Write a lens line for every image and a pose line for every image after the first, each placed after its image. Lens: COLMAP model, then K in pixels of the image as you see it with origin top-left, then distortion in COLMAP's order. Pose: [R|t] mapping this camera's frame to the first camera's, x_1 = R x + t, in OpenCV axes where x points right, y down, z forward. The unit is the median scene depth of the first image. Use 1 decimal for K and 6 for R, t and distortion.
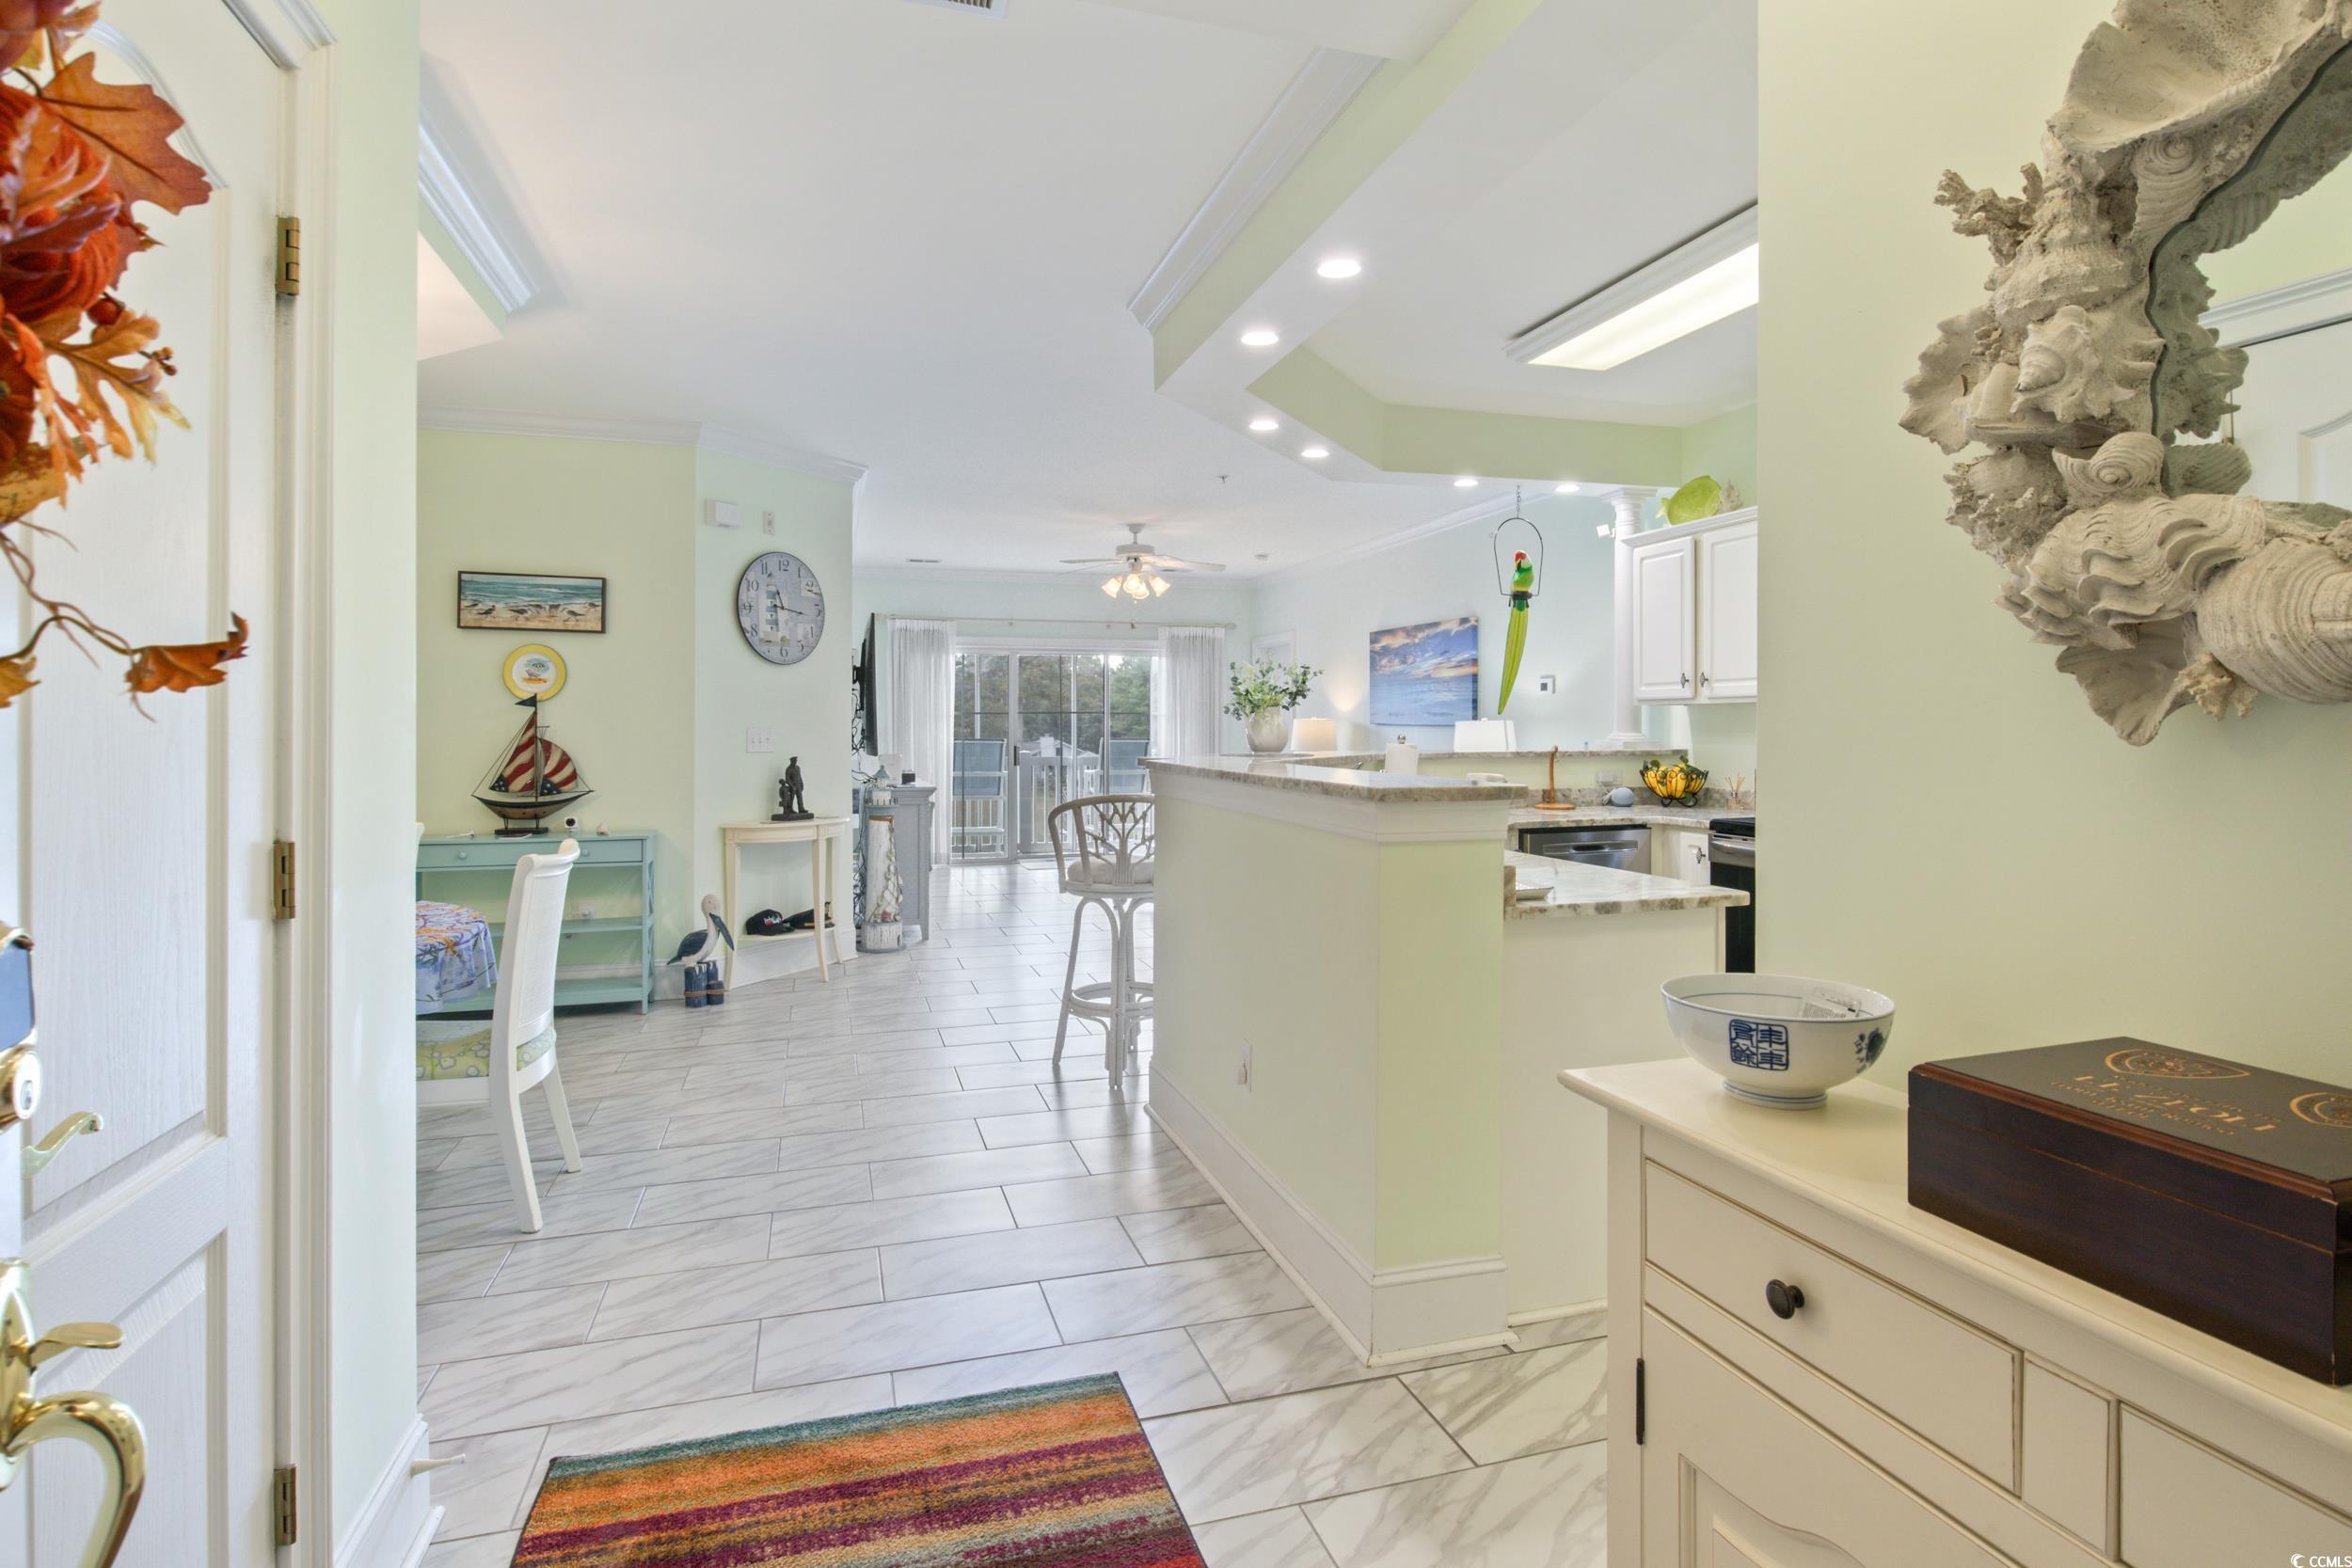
lens RADIAL K [[1181.8, 0, 1172.6], [0, 1181.8, 737.5], [0, 0, 1]] dist [-0.009069, -0.000101]
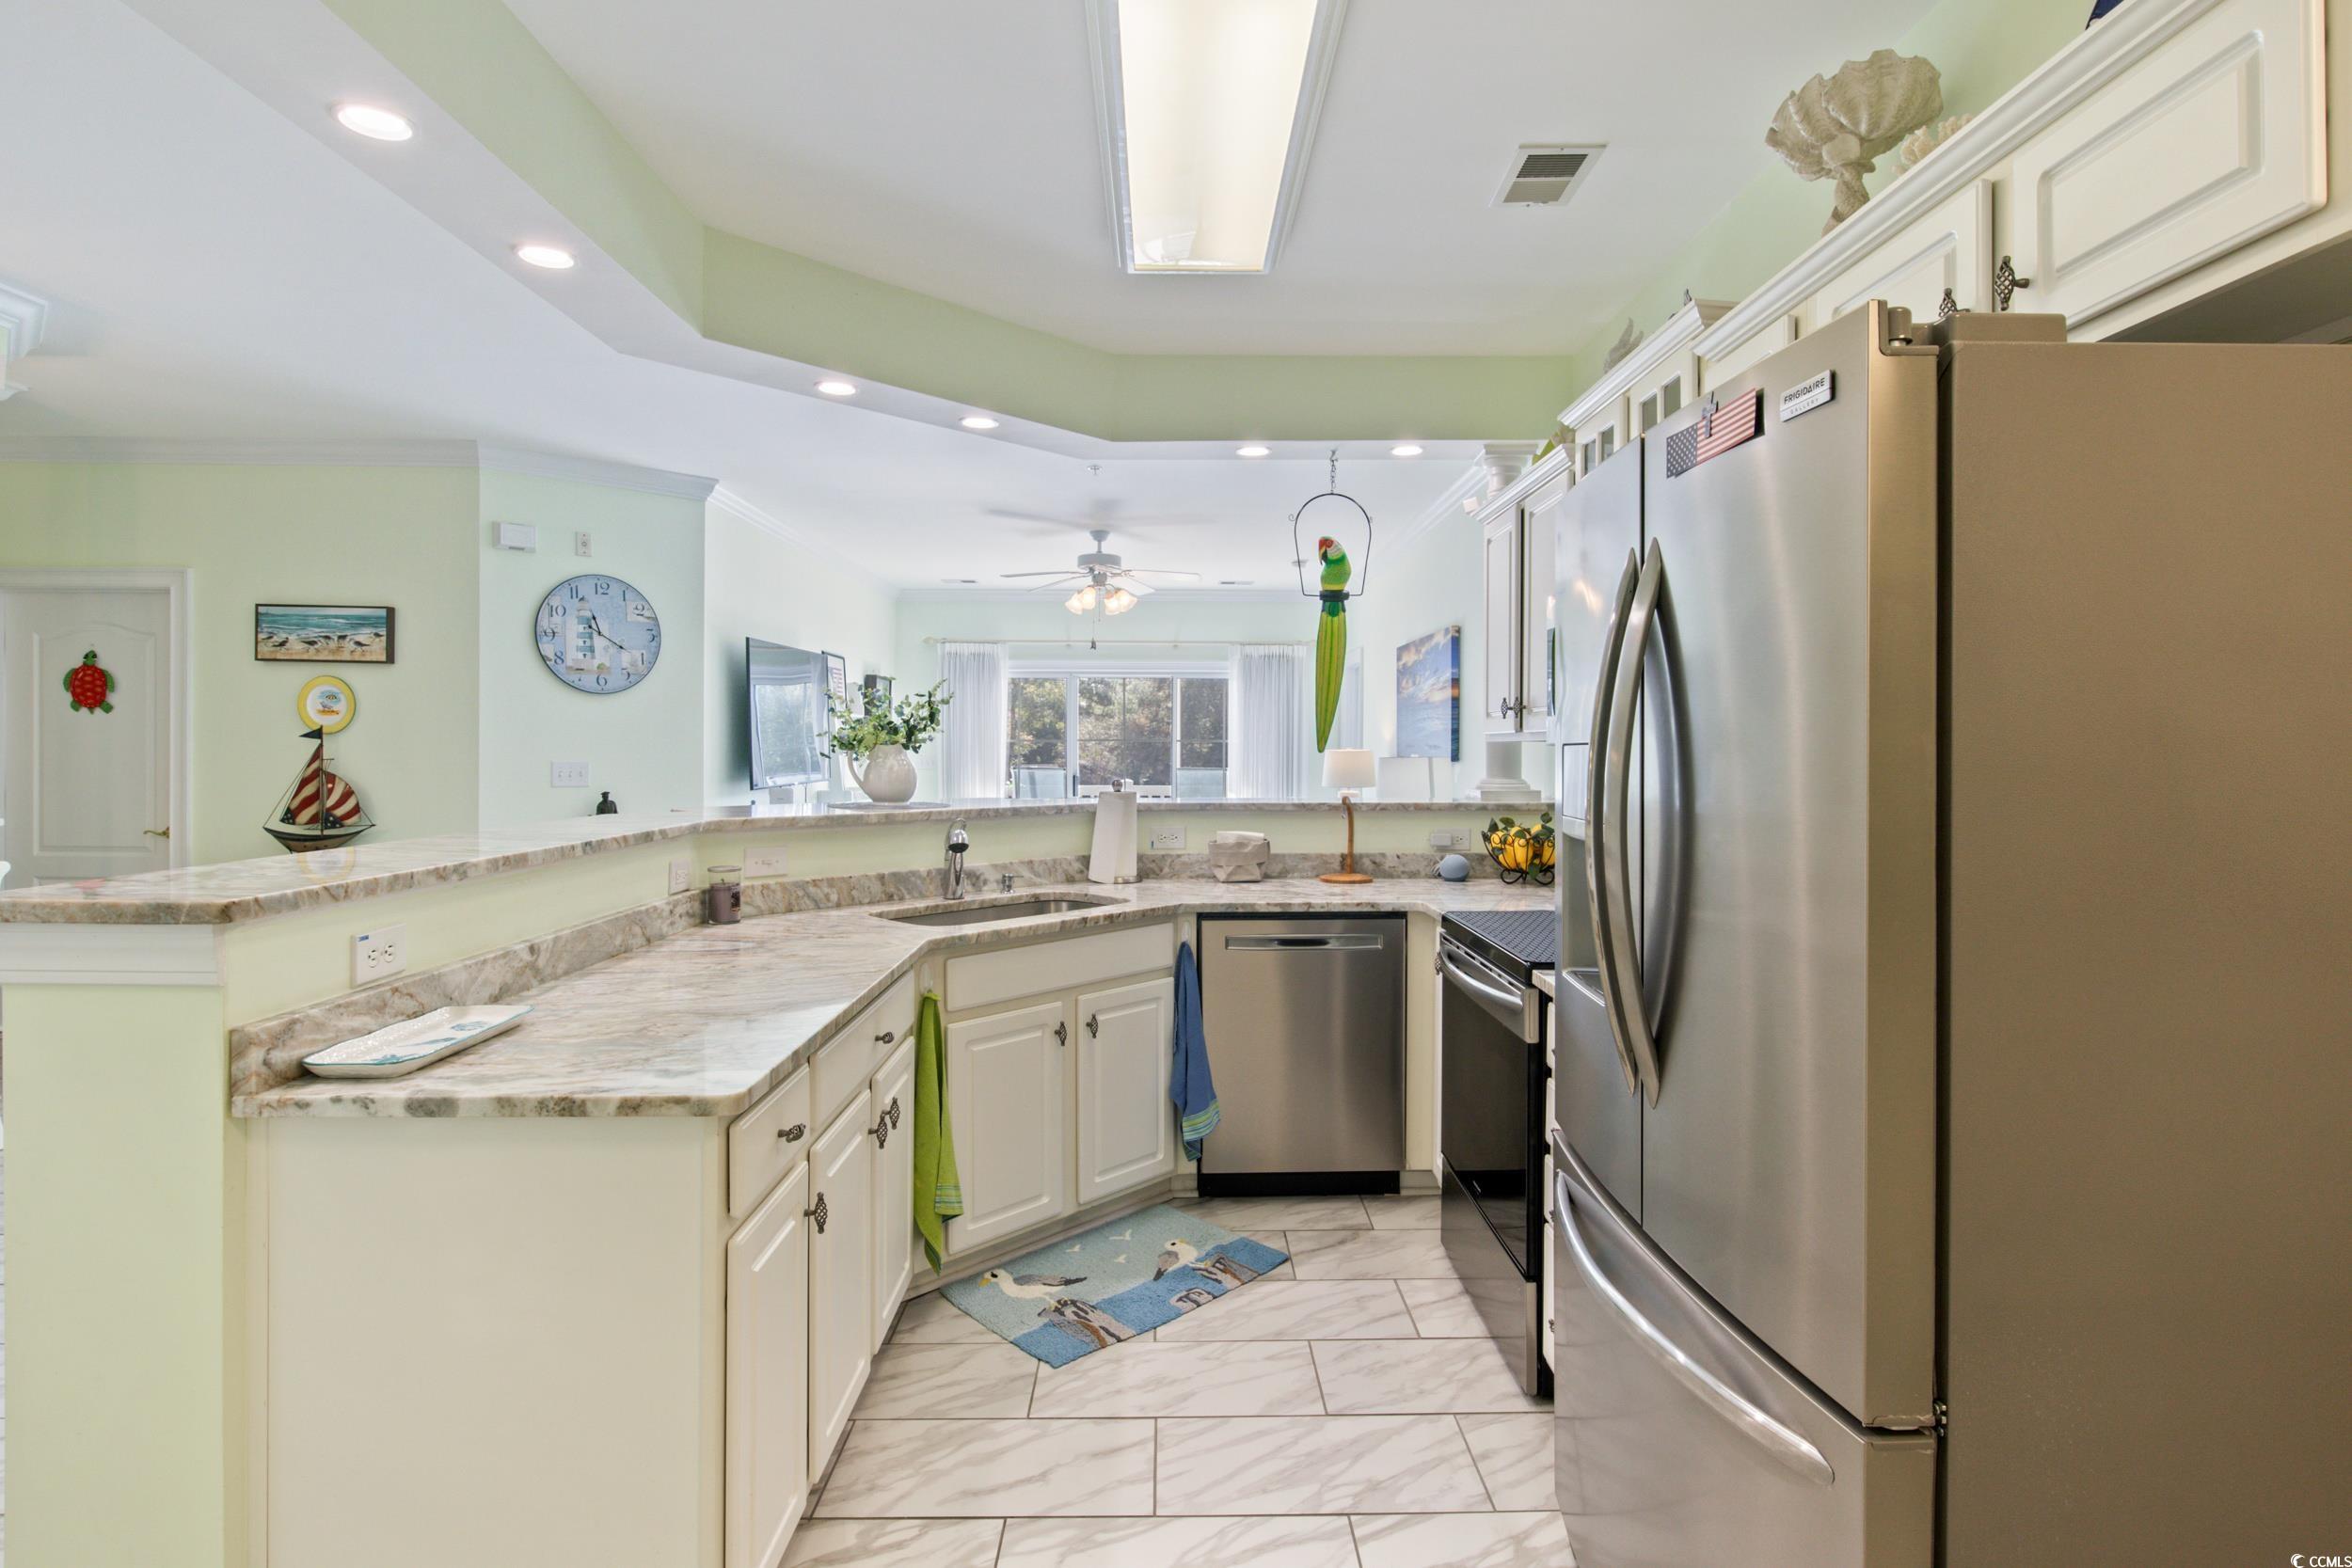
lens RADIAL K [[1181.8, 0, 1178.7], [0, 1181.8, 757.0], [0, 0, 1]] dist [-0.009069, -0.000101]
pose [[0.959480, 0.007842, -0.281669, 0.422619], [-0.008278, 0.999966, -0.000360, -0.016278], [0.281656, 0.002678, 0.959512, 0.252399]]
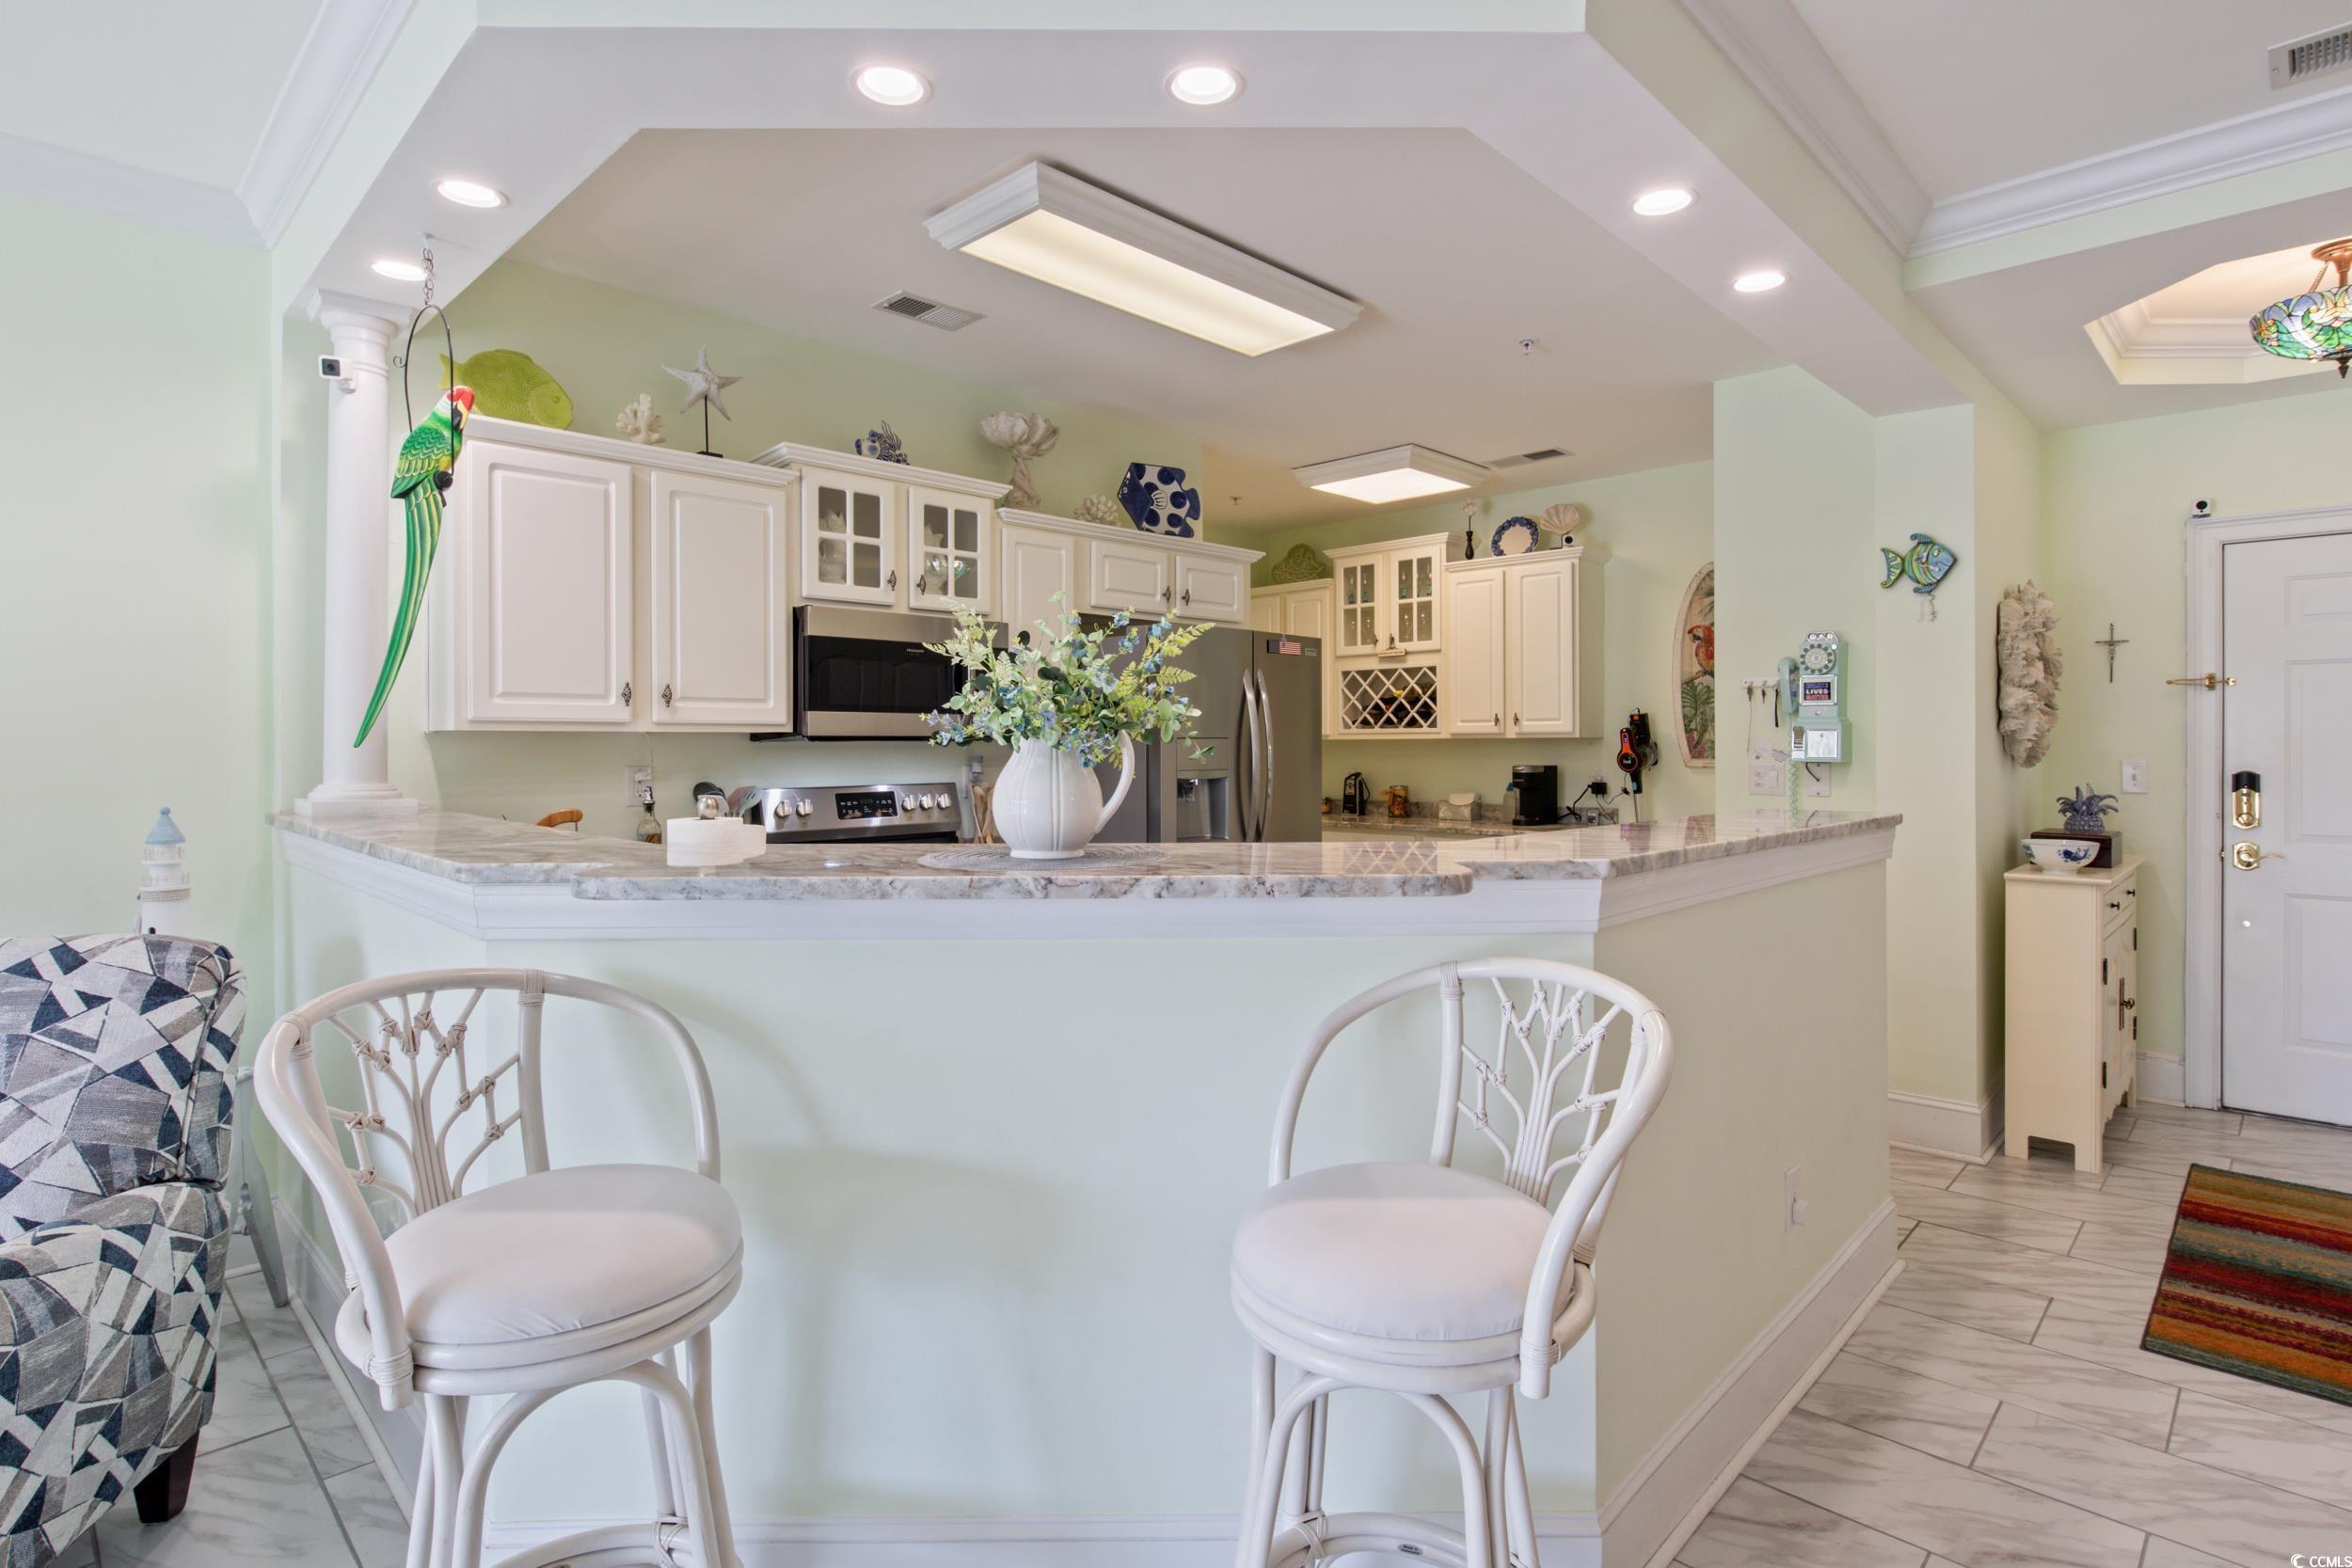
lens RADIAL K [[1181.8, 0, 1191.6], [0, 1181.8, 759.0], [0, 0, 1]] dist [-0.009069, -0.000101]
pose [[-0.493376, -0.008637, 0.869773, -0.242462], [0.010328, 0.999822, 0.015787, -0.019812], [-0.869755, 0.016771, -0.493199, 0.995608]]
